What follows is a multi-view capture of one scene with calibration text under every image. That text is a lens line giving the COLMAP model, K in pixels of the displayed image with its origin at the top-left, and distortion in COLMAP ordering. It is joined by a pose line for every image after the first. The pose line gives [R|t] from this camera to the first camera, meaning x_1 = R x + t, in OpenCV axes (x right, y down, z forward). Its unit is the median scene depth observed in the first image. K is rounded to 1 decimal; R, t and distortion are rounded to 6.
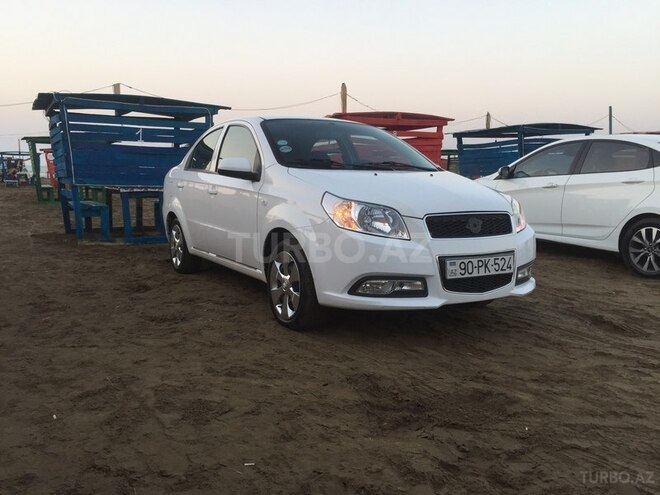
lens RADIAL K [[567.8, 0, 330.3], [0, 567.8, 251.4], [0, 0, 1]] dist [0.077953, -0.096121]
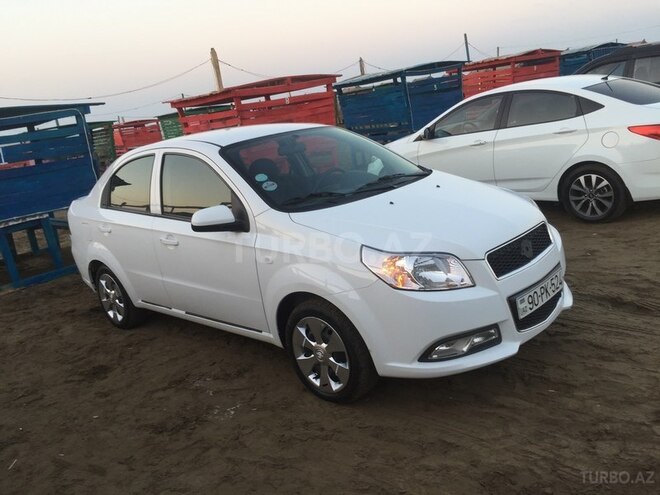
lens RADIAL K [[567.8, 0, 331.5], [0, 567.8, 247.1], [0, 0, 1]] dist [0.077953, -0.096121]
pose [[0.950621, -0.208529, 0.229860, -0.224957], [0.185369, 0.975514, 0.118363, -0.193827], [-0.248914, -0.069910, 0.965999, 0.188012]]
